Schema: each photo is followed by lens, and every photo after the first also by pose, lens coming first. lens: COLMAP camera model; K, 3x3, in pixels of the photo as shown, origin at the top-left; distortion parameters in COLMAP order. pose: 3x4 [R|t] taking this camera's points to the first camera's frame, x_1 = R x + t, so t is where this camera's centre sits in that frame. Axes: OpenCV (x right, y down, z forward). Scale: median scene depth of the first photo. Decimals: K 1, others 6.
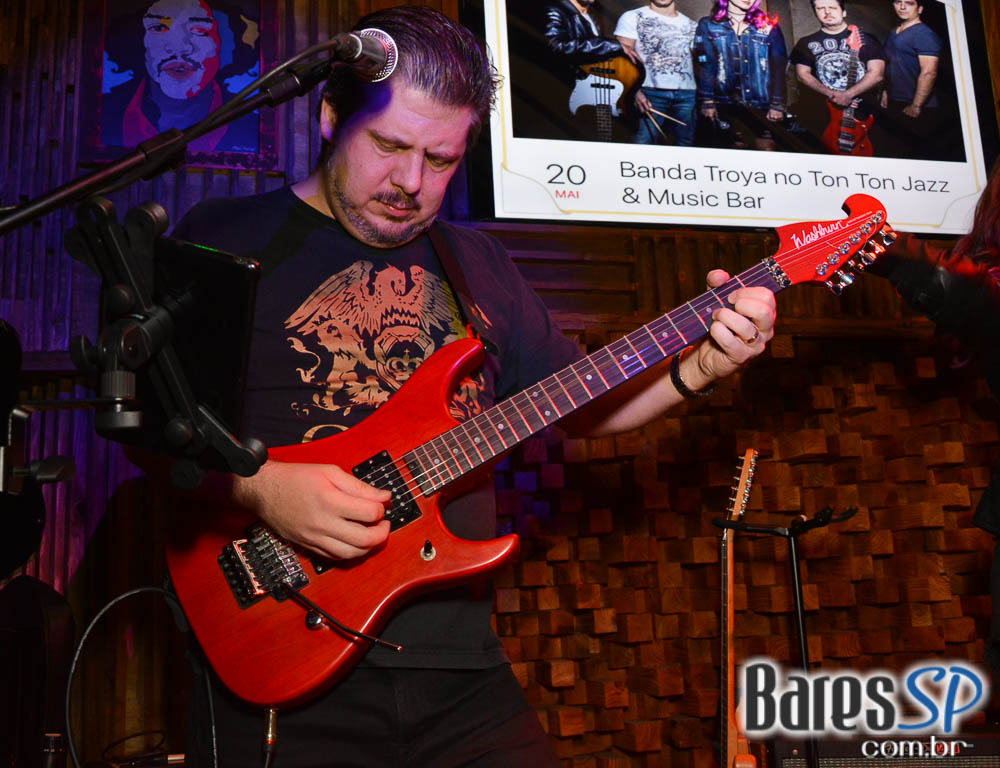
lens RADIAL K [[1171.0, 0, 500.0], [0, 1171.0, 384.0], [0, 0, 1]] dist [-0.016350, 0.035047]
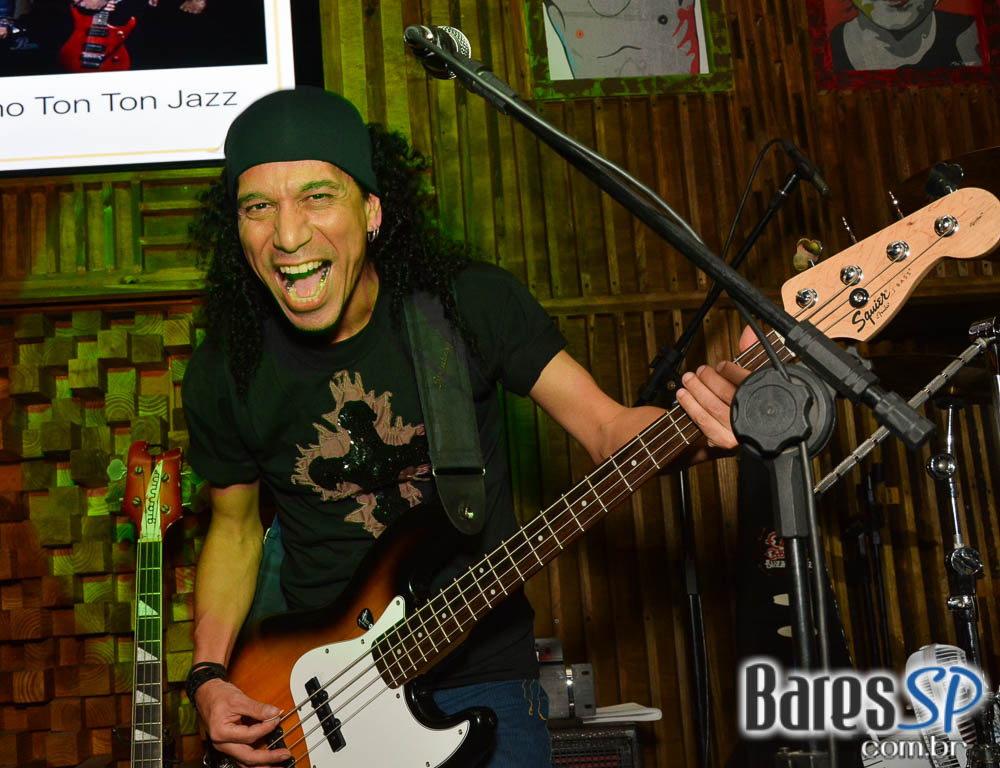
lens RADIAL K [[1321.6, 0, 500.0], [0, 1321.6, 384.0], [0, 0, 1]] dist [-0.023533, 0.005749]
pose [[0.982270, -0.058054, -0.178259, 0.743515], [0.063631, 0.997642, 0.025723, 0.011808], [0.176345, -0.036610, 0.983647, 0.162854]]
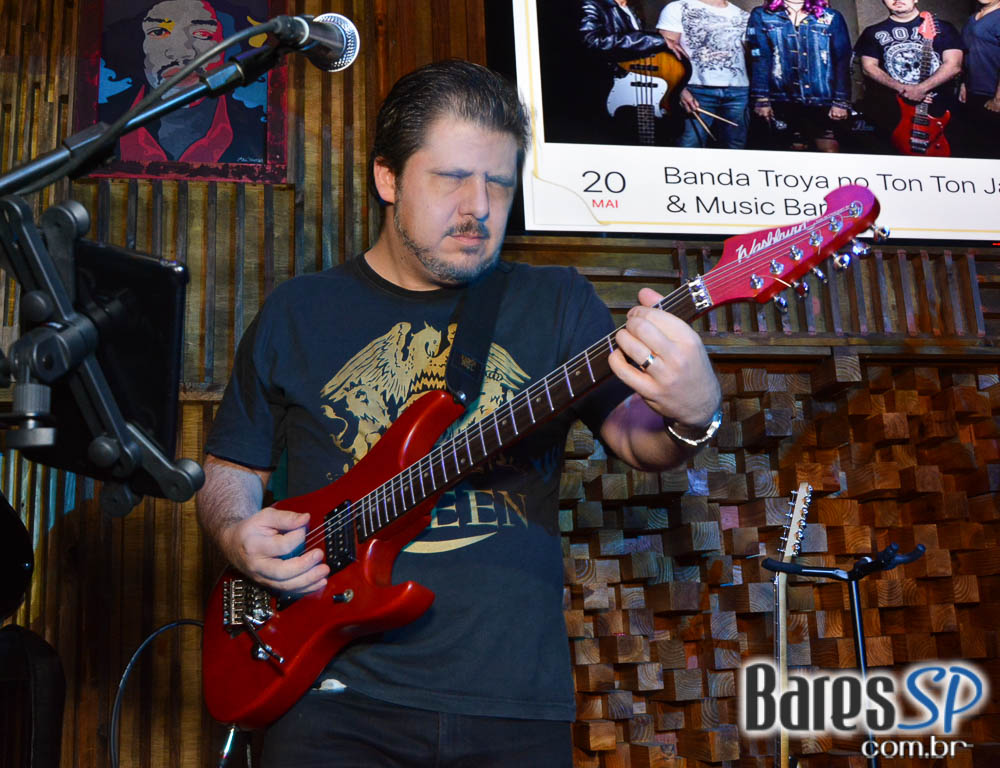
lens RADIAL K [[1289.5, 0, 500.0], [0, 1289.5, 384.0], [0, 0, 1]] dist [-0.023438, 0.055136]
pose [[0.998460, -0.009352, -0.054688, 0.028379], [0.007717, 0.999519, -0.030028, 0.006485], [0.054942, 0.029560, 0.998052, 0.003898]]
